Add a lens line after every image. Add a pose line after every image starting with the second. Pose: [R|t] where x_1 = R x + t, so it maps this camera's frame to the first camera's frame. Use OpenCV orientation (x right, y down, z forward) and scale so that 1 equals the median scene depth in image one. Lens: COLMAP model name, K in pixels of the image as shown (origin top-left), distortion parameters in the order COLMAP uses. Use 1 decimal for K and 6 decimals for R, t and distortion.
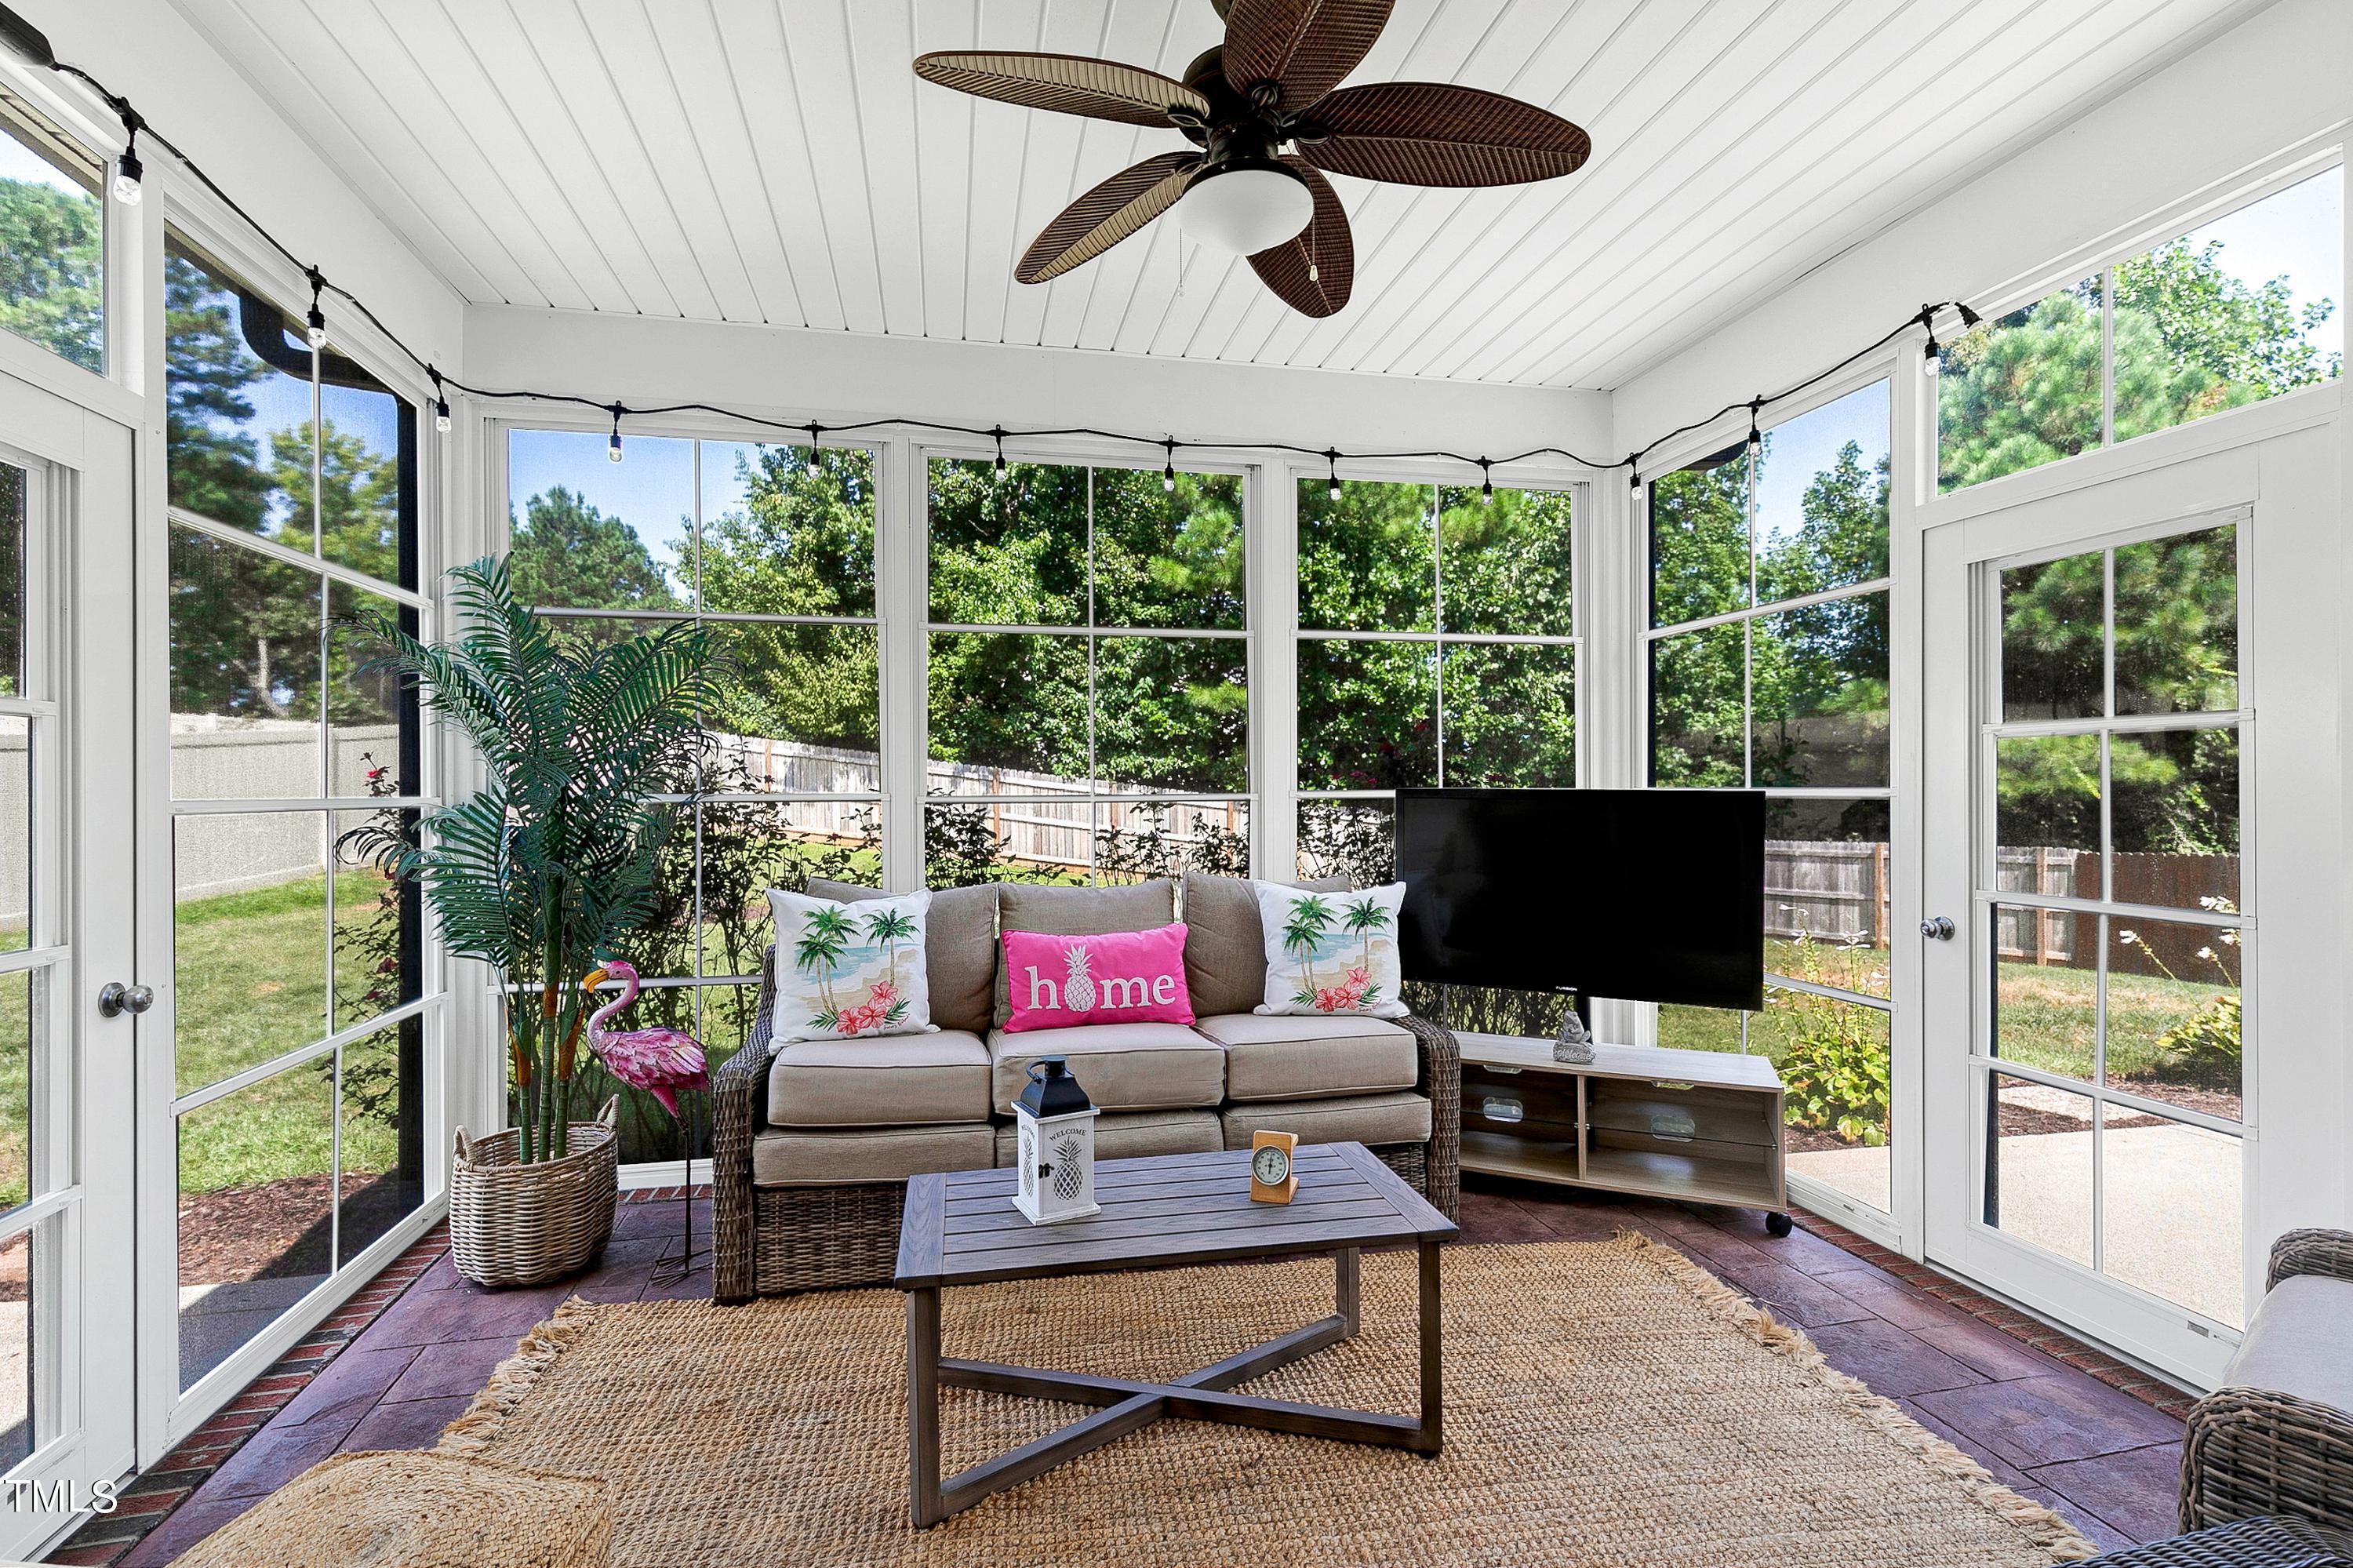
lens RADIAL K [[1082.2, 0, 1168.5], [0, 1082.2, 777.4], [0, 0, 1]] dist [0.008380, 0.000471]
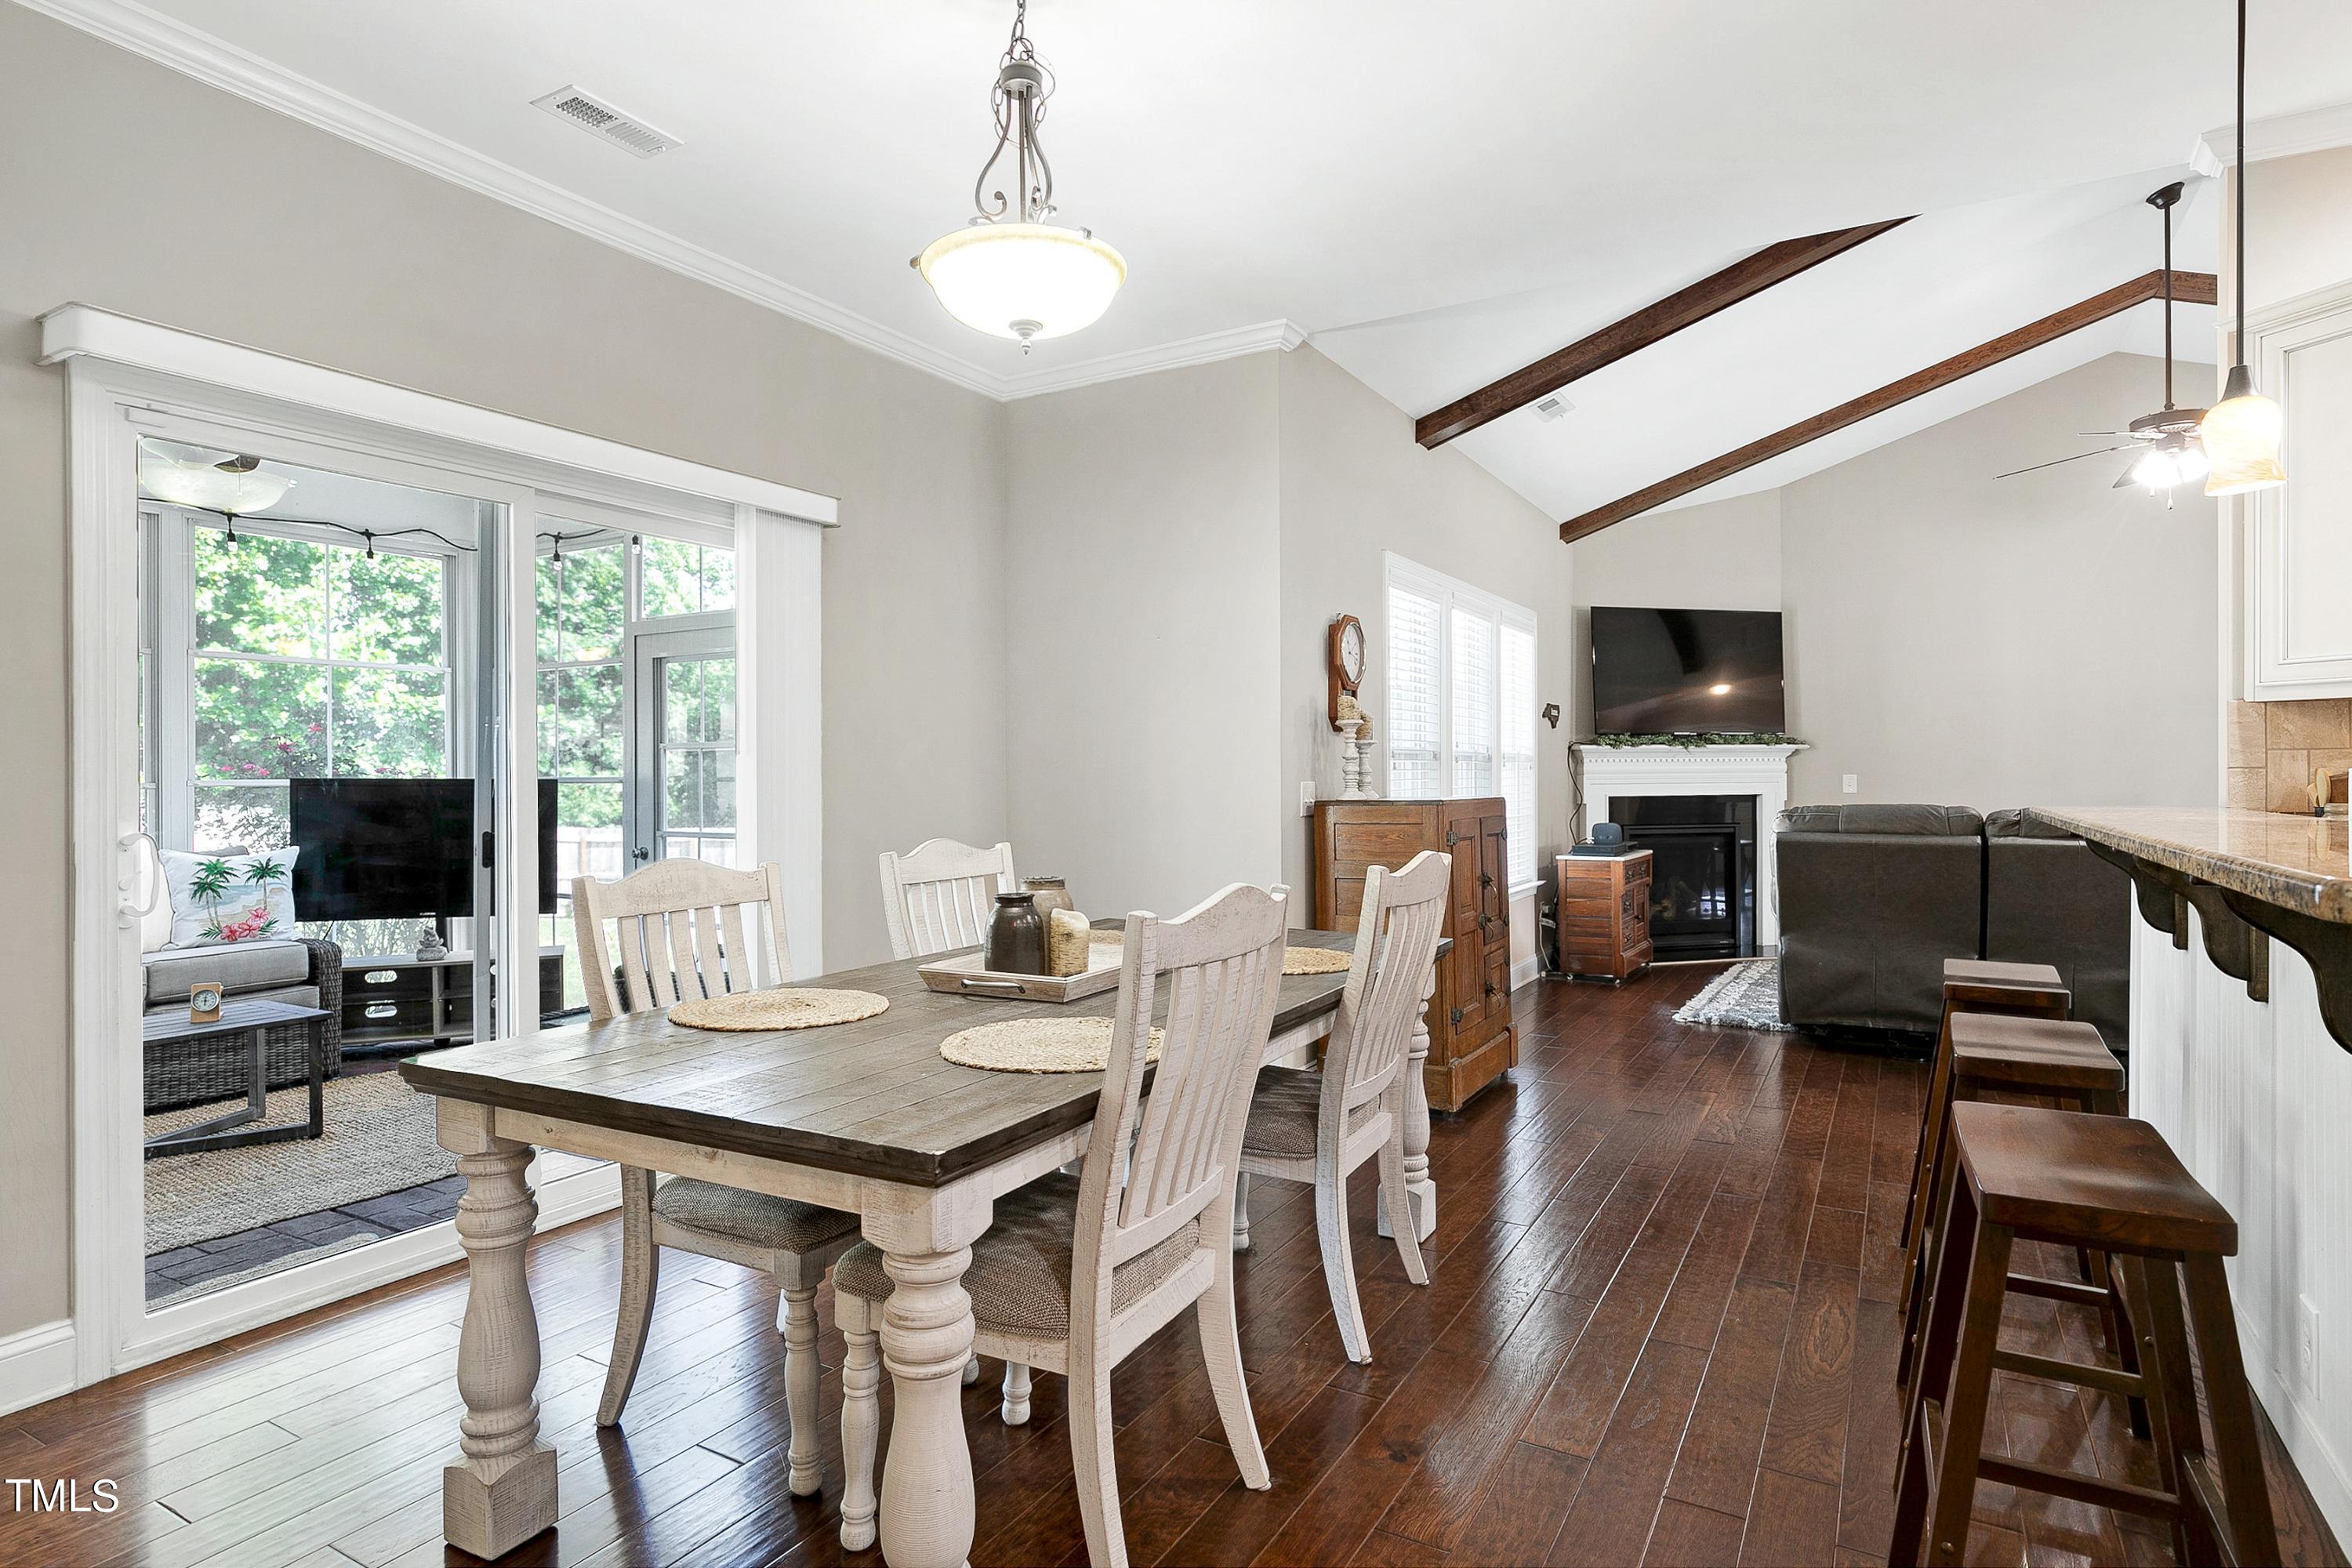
lens RADIAL K [[1260.0, 0, 1175.7], [0, 1260.0, 778.6], [0, 0, 1]] dist [-0.003099, -0.001424]
pose [[0.677229, -0.002759, 0.735767, -0.036716], [-0.004127, 0.999963, 0.007549, -0.001214], [-0.735760, -0.008149, 0.677193, -0.164058]]
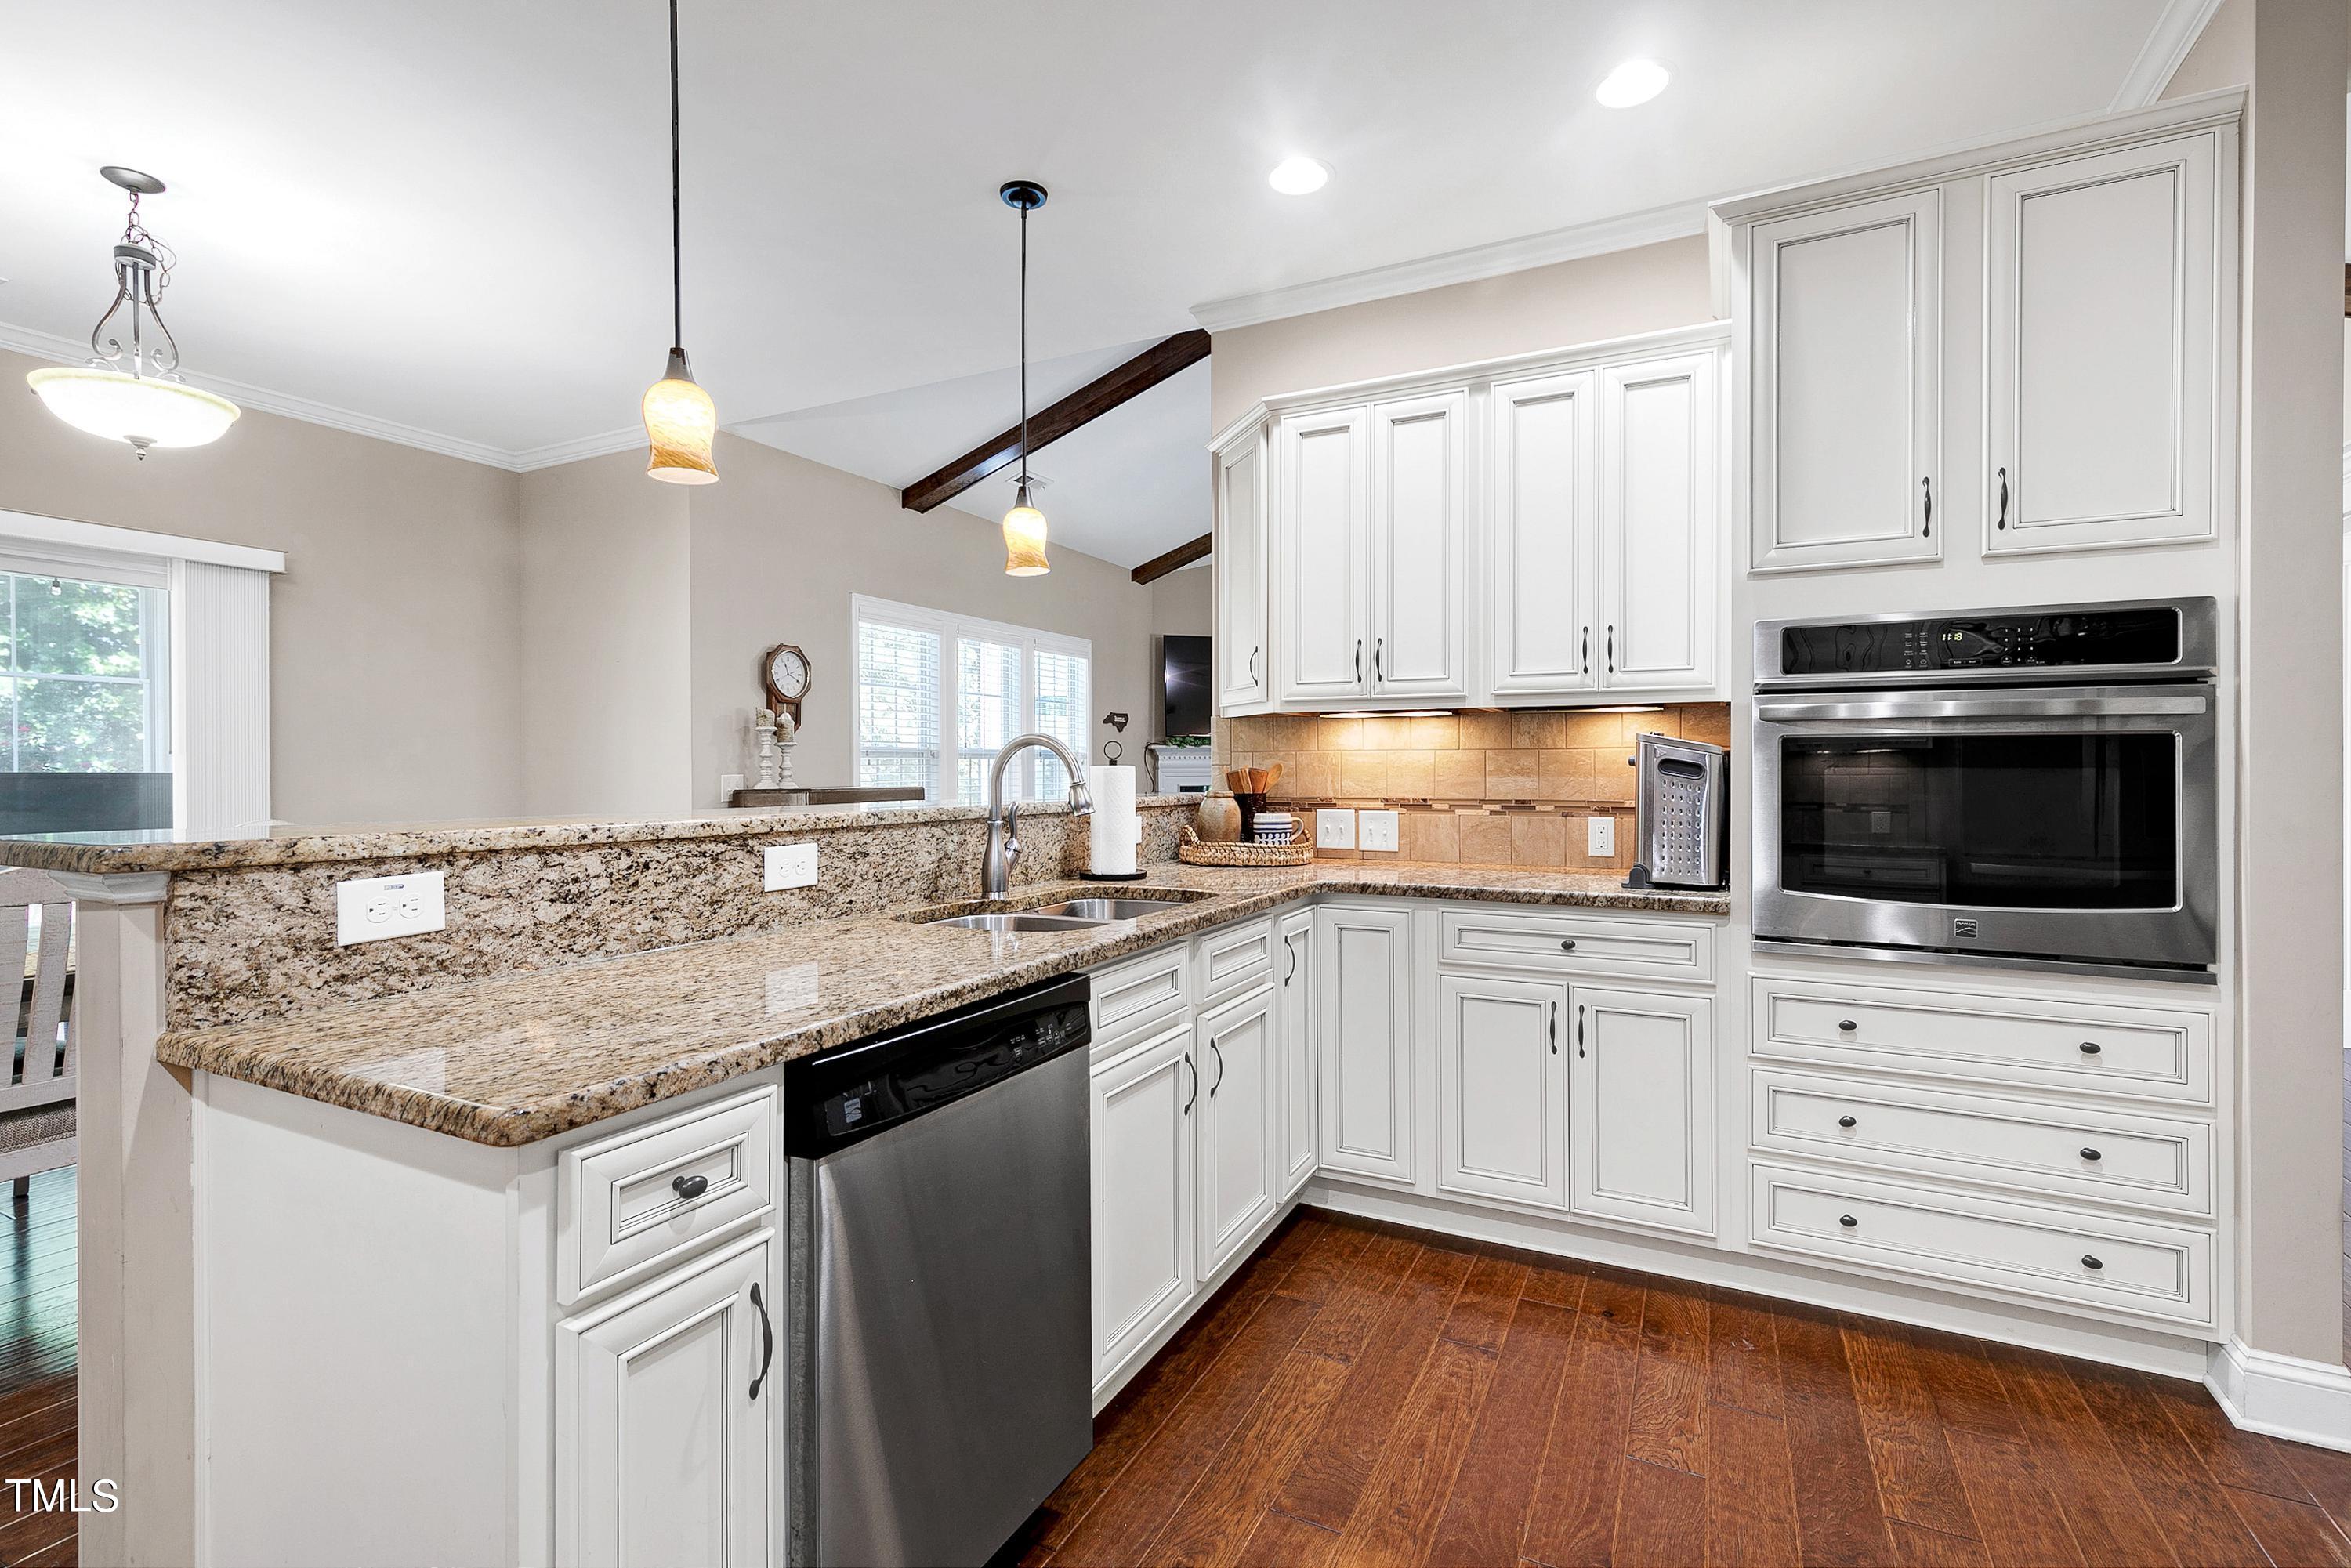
lens RADIAL K [[1071.2, 0, 1175.9], [0, 1071.2, 769.7], [0, 0, 1]] dist [0.007782, -0.000284]
pose [[0.629137, -0.001490, 0.777293, 0.024907], [-0.004772, 0.999972, 0.005779, -0.002257], [-0.777280, -0.007345, 0.629112, -0.276621]]
